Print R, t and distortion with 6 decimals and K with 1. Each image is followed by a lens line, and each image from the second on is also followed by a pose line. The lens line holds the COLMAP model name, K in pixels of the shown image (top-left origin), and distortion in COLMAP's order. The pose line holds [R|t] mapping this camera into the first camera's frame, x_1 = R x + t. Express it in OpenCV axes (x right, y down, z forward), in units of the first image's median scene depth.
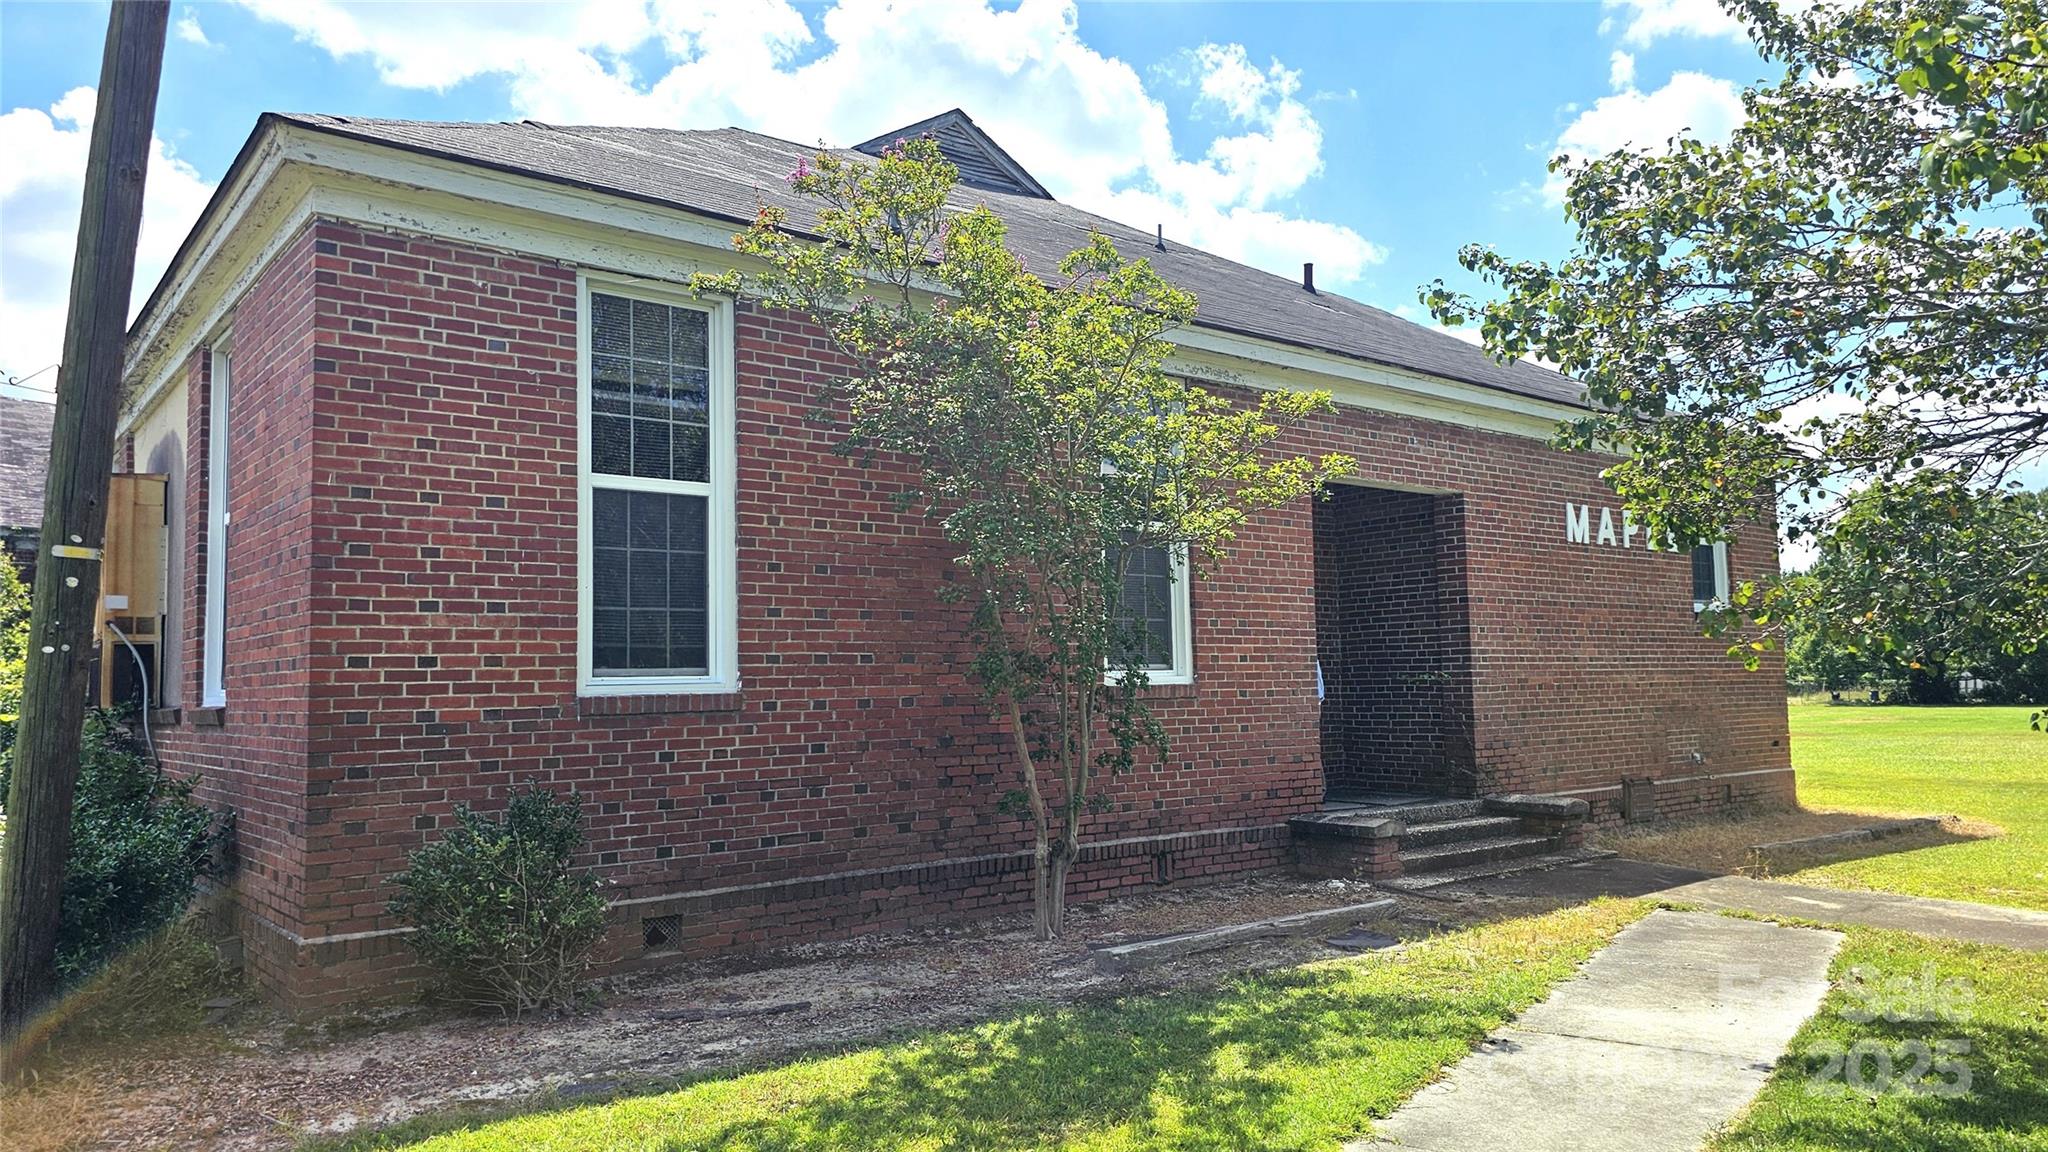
lens RADIAL K [[1373.4, 0, 1004.0], [0, 1373.4, 591.2], [0, 0, 1]] dist [0.081328, -0.076966]
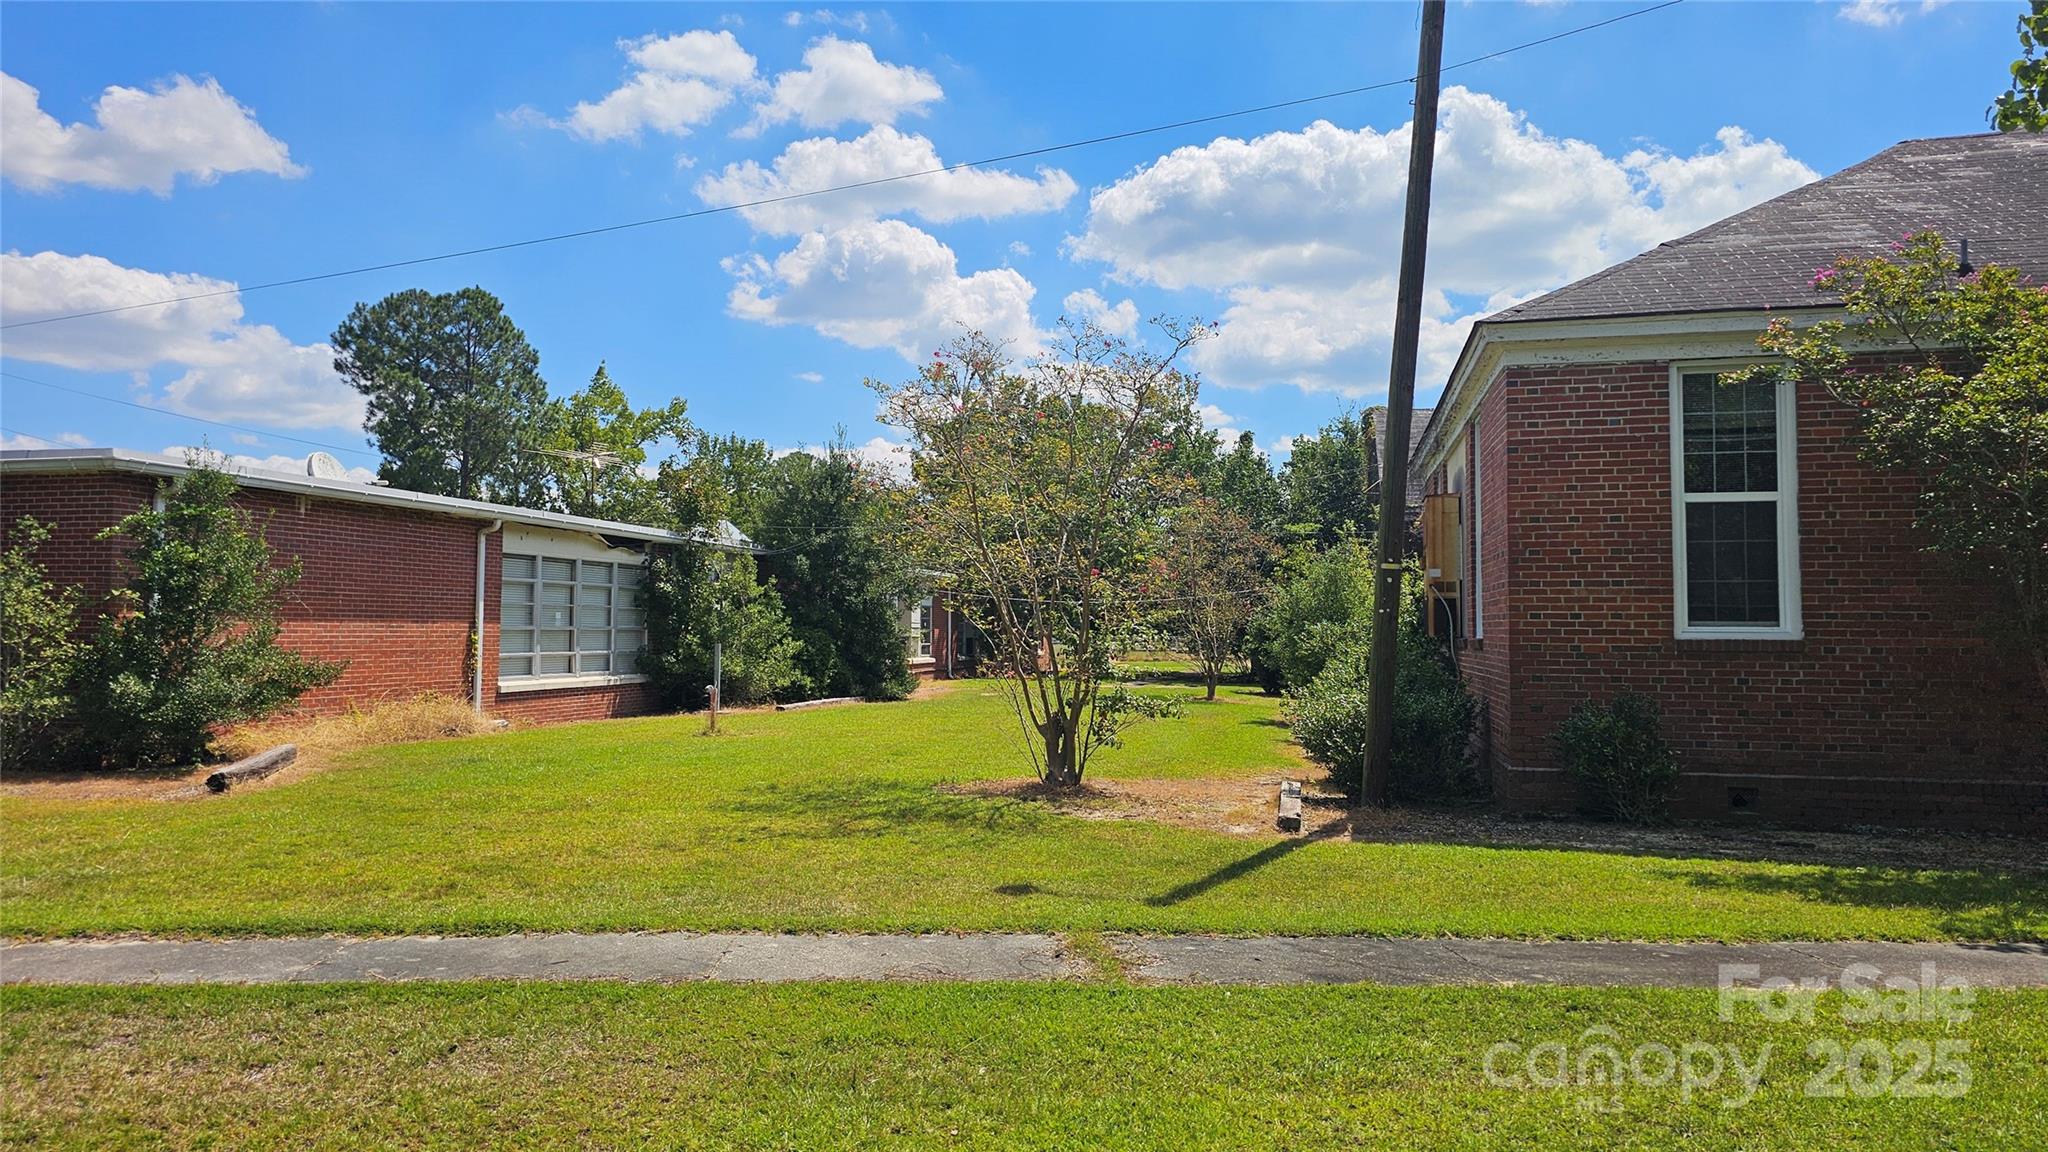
lens RADIAL K [[1373.4, 0, 1008.2], [0, 1373.4, 577.7], [0, 0, 1]] dist [0.081328, -0.076966]
pose [[0.621695, -0.008139, -0.783217, 0.436302], [0.039131, 0.999020, 0.020680, -0.052660], [0.782281, -0.043505, 0.621404, -0.536857]]
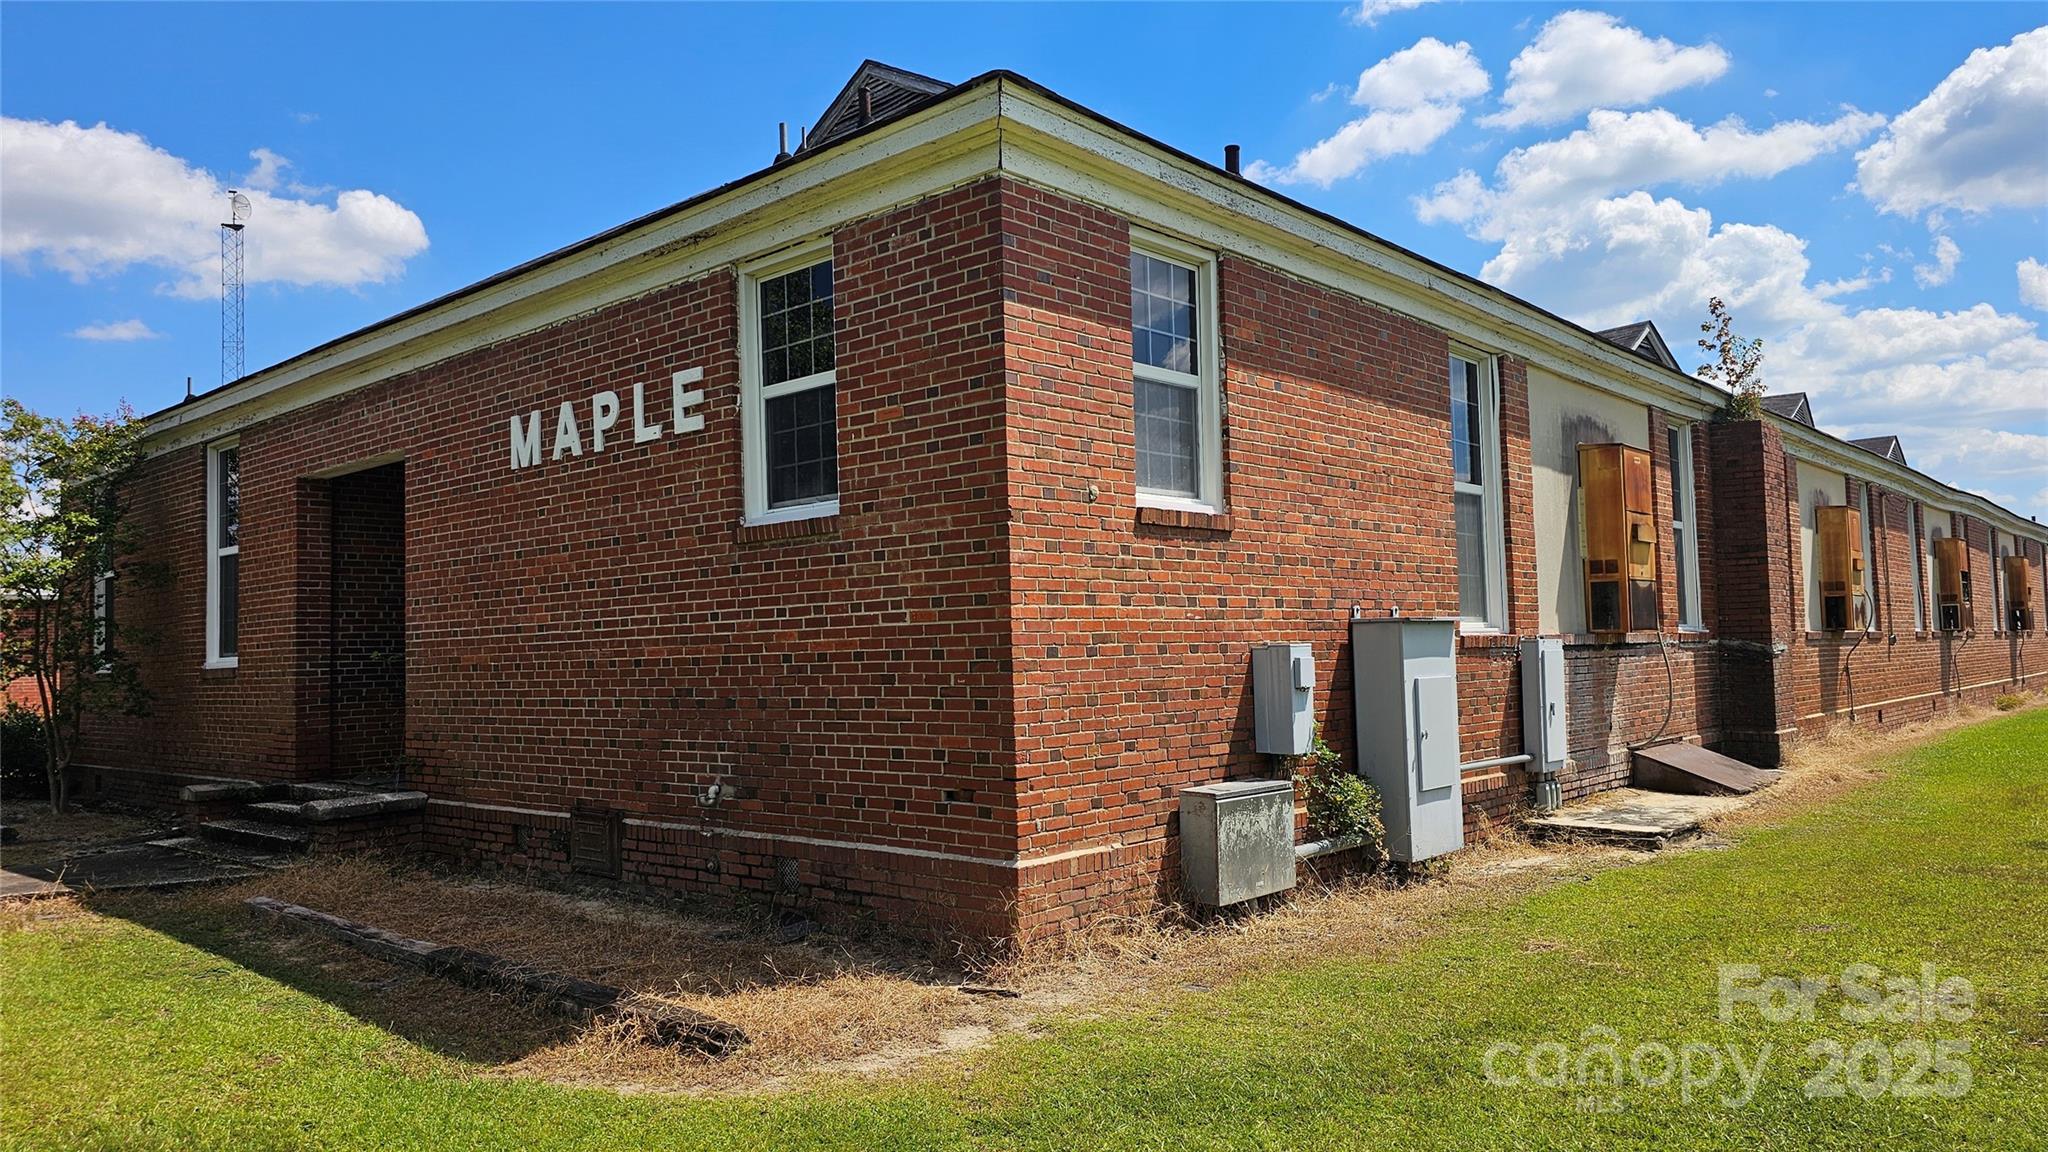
lens RADIAL K [[1373.4, 0, 1013.1], [0, 1373.4, 587.8], [0, 0, 1]] dist [0.081328, -0.076966]
pose [[0.152979, -0.036297, -0.987563, 1.538306], [0.091317, 0.995569, -0.022446, 0.088152], [0.984001, -0.086747, 0.155616, 1.501856]]
